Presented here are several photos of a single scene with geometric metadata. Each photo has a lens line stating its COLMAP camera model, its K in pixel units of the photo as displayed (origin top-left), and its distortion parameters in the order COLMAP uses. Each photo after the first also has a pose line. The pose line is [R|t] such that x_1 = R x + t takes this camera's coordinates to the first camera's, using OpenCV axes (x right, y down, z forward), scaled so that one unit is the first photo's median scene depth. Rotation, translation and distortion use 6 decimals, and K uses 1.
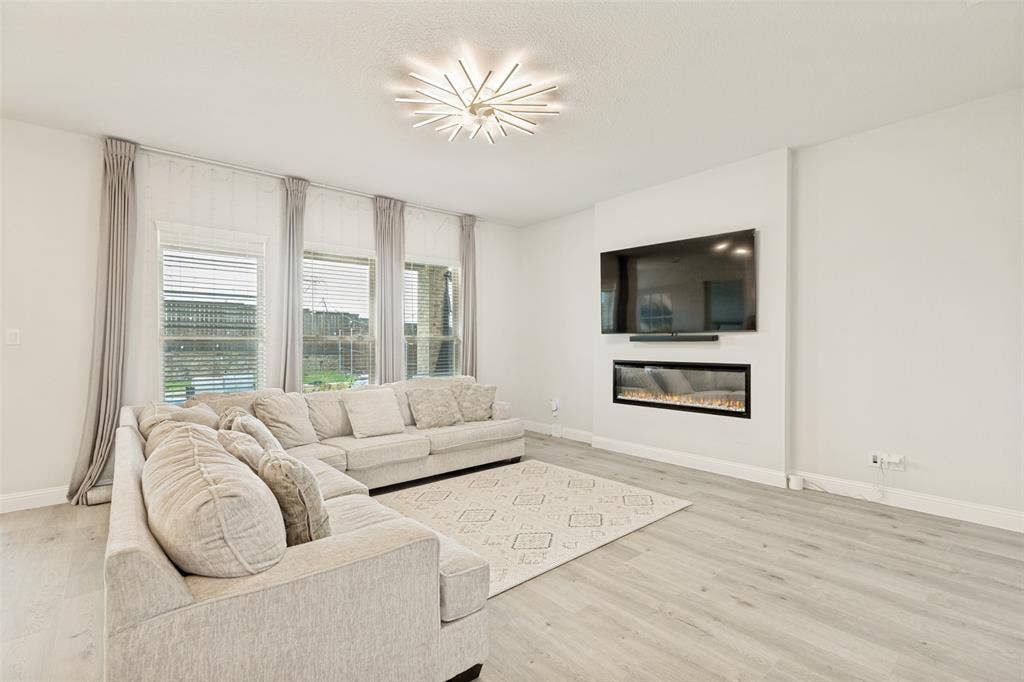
lens RADIAL K [[464.1, 0, 510.9], [0, 464.1, 344.3], [0, 0, 1]] dist [-0.000035, 0.000386]
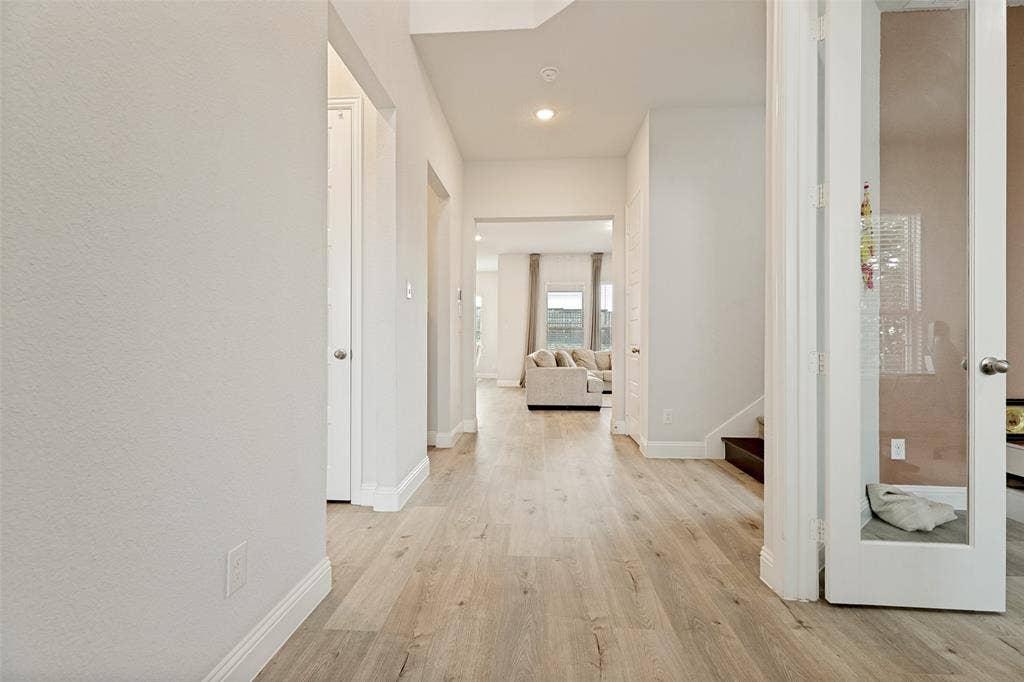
lens RADIAL K [[464.1, 0, 510.9], [0, 464.1, 344.3], [0, 0, 1]] dist [-0.000035, 0.000386]
pose [[0.716881, -0.000457, -0.697196, 0.813782], [-0.003846, 0.999982, -0.004610, 0.081008], [0.697185, 0.005986, 0.716866, -0.888595]]
